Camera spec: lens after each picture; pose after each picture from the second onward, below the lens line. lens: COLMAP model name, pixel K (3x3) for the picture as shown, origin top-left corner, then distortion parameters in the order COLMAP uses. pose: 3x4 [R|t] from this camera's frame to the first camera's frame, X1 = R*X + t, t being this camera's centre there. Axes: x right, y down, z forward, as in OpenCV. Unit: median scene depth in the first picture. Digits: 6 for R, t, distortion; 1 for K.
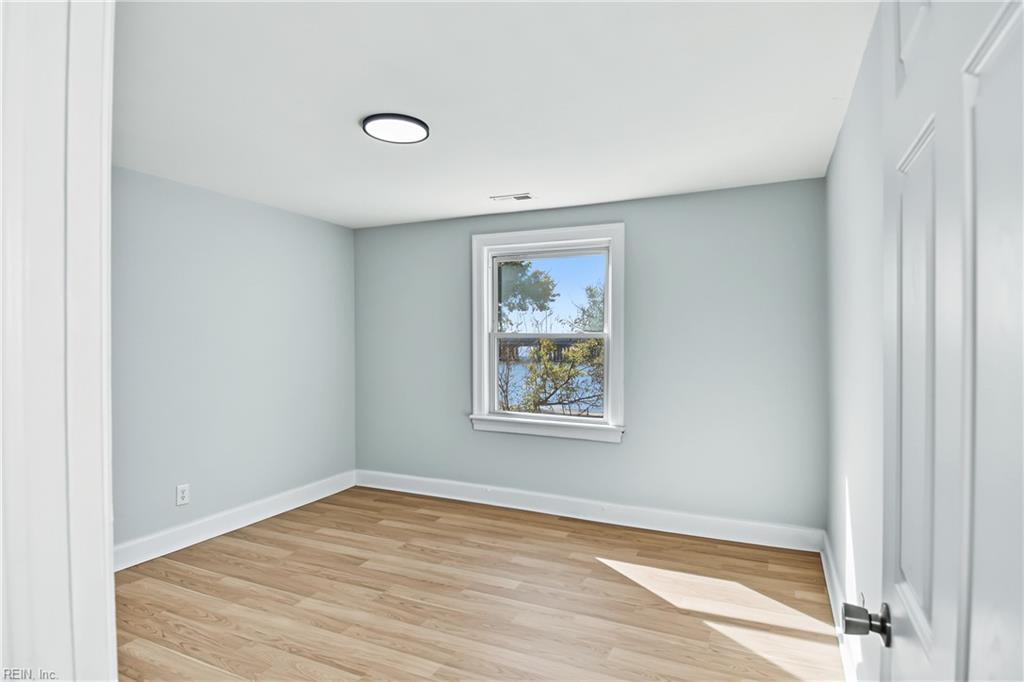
lens RADIAL K [[546.9, 0, 513.7], [0, 546.9, 337.0], [0, 0, 1]] dist [0.043523, 0.000096]
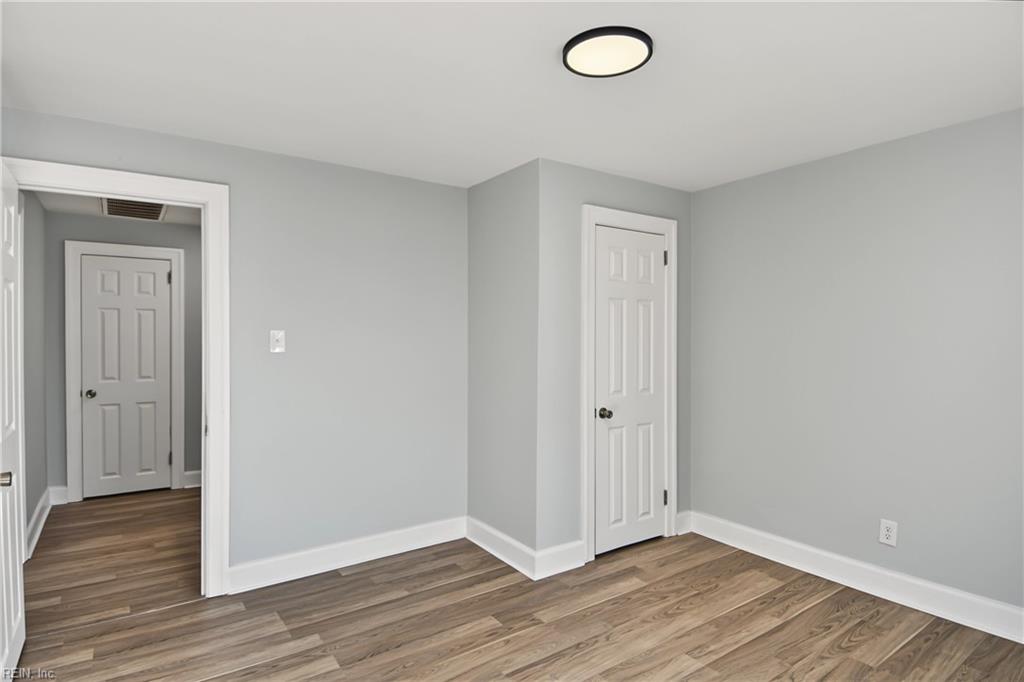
lens RADIAL K [[559.0, 0, 512.0], [0, 559.0, 341.0], [0, 0, 1]] dist [-0.002685, -0.000834]
pose [[-0.481770, 0.006795, -0.876272, 0.679184], [0.006628, 0.999970, 0.004110, -0.002189], [0.876273, -0.003828, -0.481800, 1.673317]]
